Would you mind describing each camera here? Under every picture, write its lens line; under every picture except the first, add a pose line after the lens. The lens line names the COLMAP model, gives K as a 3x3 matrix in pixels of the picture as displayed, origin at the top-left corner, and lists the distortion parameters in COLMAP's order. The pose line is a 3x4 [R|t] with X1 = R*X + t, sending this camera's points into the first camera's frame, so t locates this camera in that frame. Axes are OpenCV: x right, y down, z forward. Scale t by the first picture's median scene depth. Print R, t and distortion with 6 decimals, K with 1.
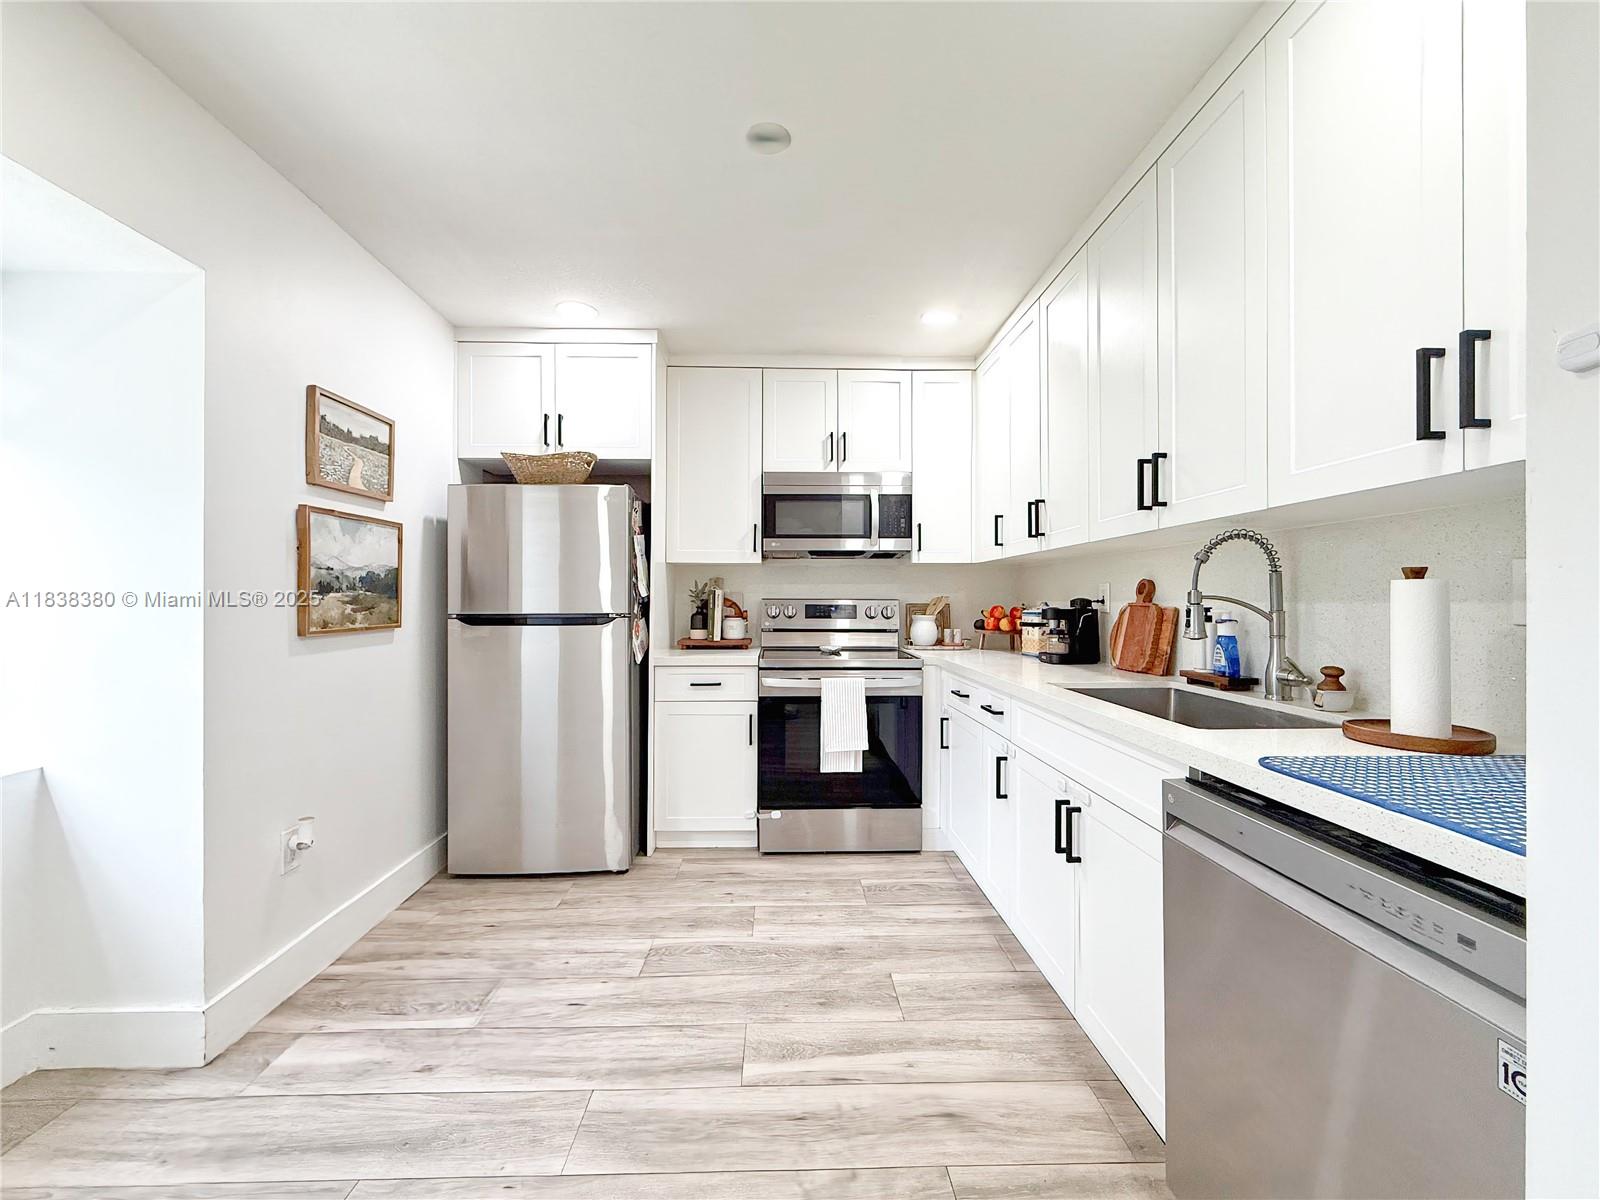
lens RADIAL K [[638.9, 0, 794.7], [0, 638.9, 584.3], [0, 0, 1]] dist [-0.001435, 0.000212]
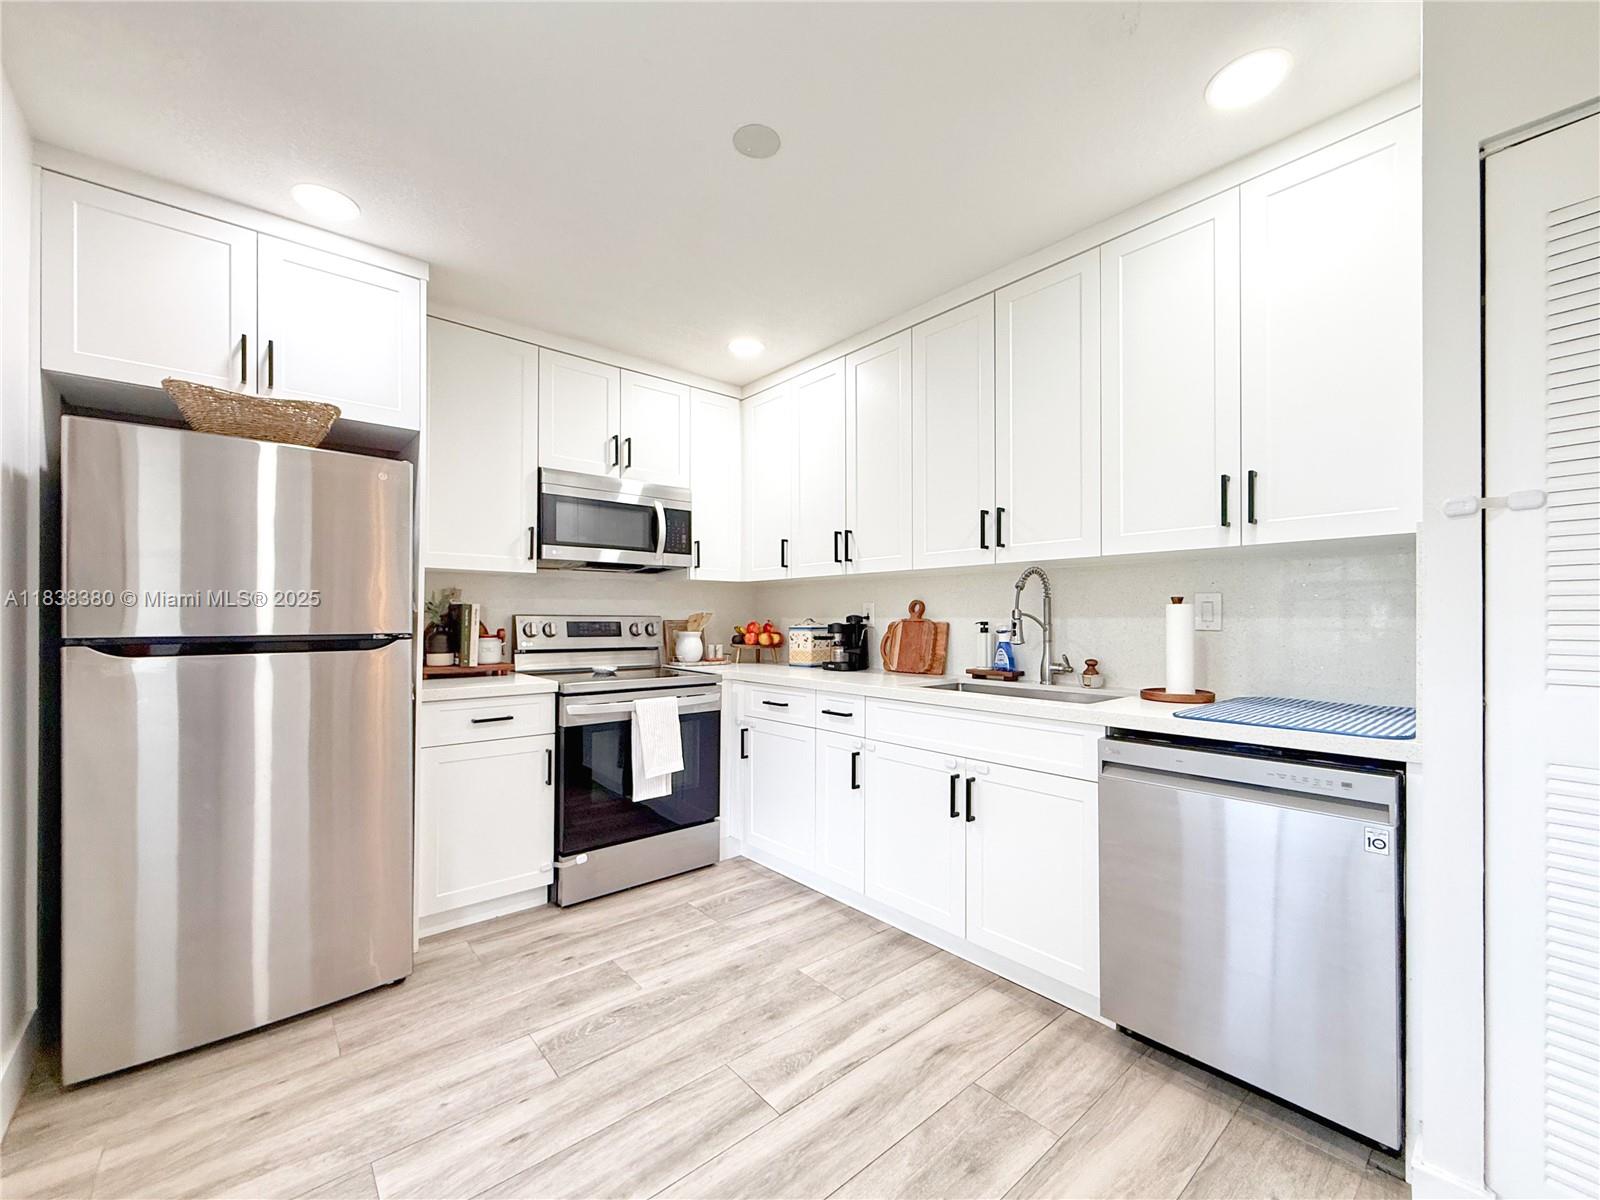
lens RADIAL K [[651.0, 0, 800.0], [0, 651.0, 600.0], [0, 0, 1]] dist [-0.000630, 0.000013]
pose [[0.779097, 0.018167, 0.626640, -0.403394], [-0.016485, 0.999828, -0.008490, 0.005812], [-0.626687, -0.003716, 0.779263, 0.123200]]
